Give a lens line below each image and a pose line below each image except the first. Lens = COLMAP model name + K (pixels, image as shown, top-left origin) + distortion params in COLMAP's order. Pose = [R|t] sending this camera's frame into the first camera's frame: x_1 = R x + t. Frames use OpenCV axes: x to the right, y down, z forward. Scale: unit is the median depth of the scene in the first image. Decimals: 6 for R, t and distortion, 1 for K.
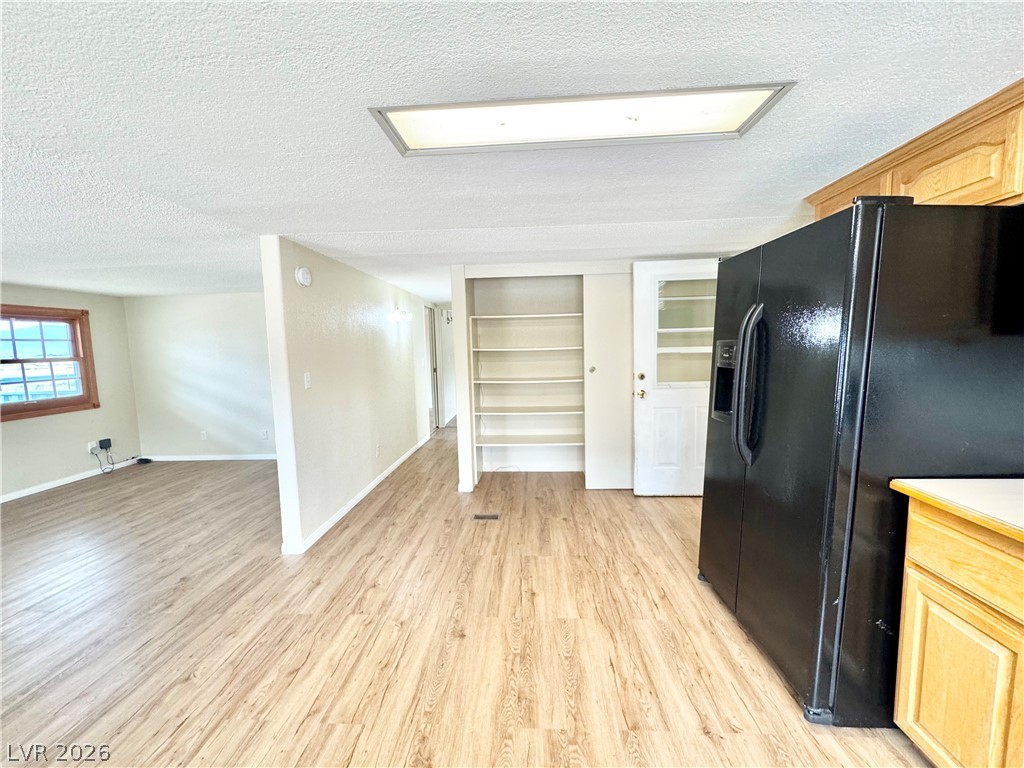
lens RADIAL K [[411.7, 0, 509.1], [0, 411.7, 384.9], [0, 0, 1]] dist [0.001657, -0.000089]
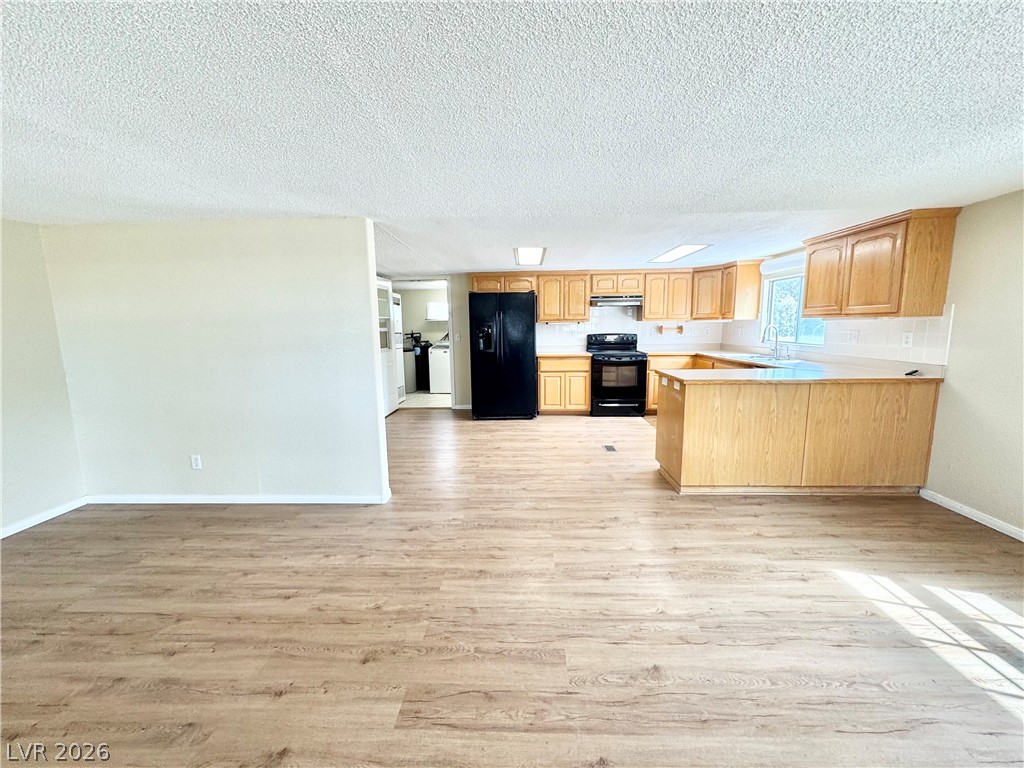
lens RADIAL K [[411.7, 0, 514.8], [0, 411.7, 385.8], [0, 0, 1]] dist [0.001657, -0.000089]
pose [[-0.032859, -0.123559, 0.991793, -1.764692], [0.111446, 0.985688, 0.126490, -0.010027], [-0.993227, 0.114687, -0.018618, 0.681284]]
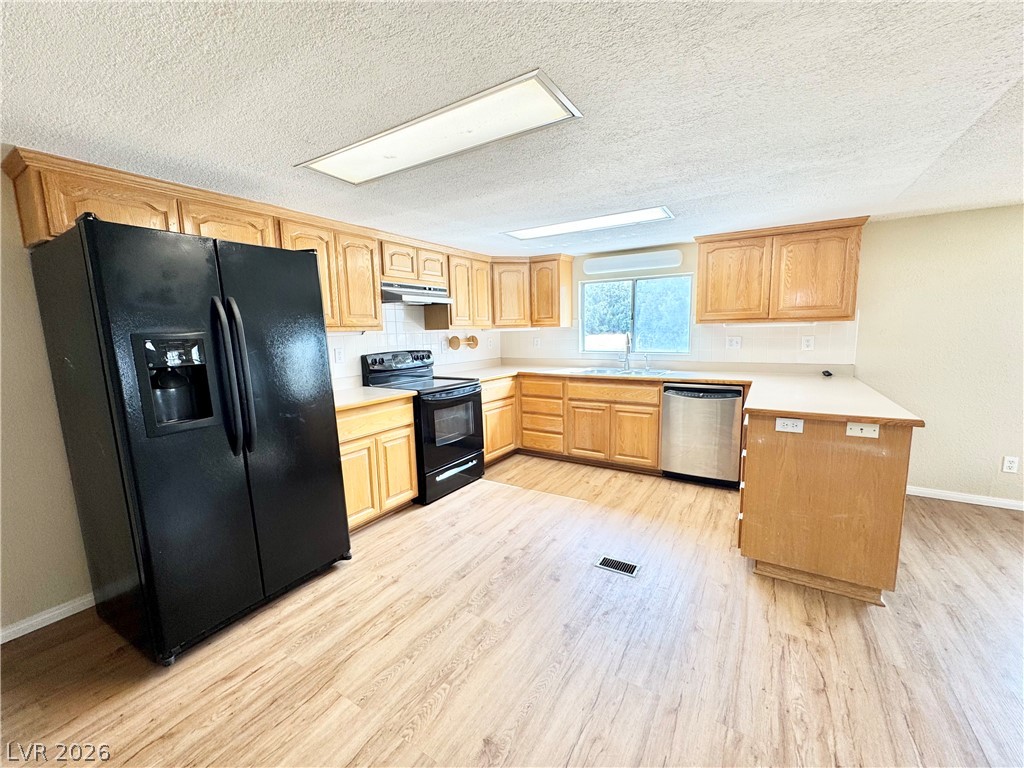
lens RADIAL K [[411.7, 0, 513.1], [0, 411.7, 386.9], [0, 0, 1]] dist [0.001657, -0.000089]
pose [[-0.876438, -0.023381, 0.480946, -0.353931], [0.091033, 0.972762, 0.213182, -0.089679], [-0.472830, 0.230622, -0.850438, 1.072393]]
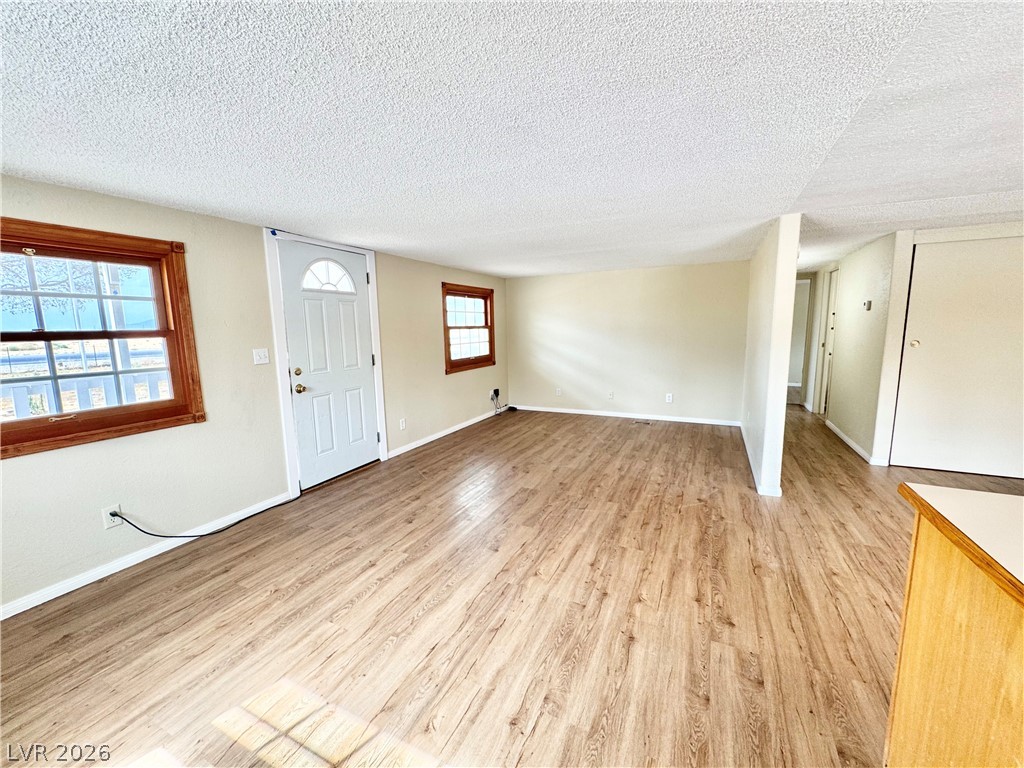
lens RADIAL K [[411.7, 0, 511.5], [0, 411.7, 384.2], [0, 0, 1]] dist [0.001657, -0.000089]
pose [[0.924358, 0.061432, -0.376549, -0.838614], [-0.041623, 0.997298, 0.060527, 0.065106], [0.379250, -0.040275, 0.924417, -0.349574]]
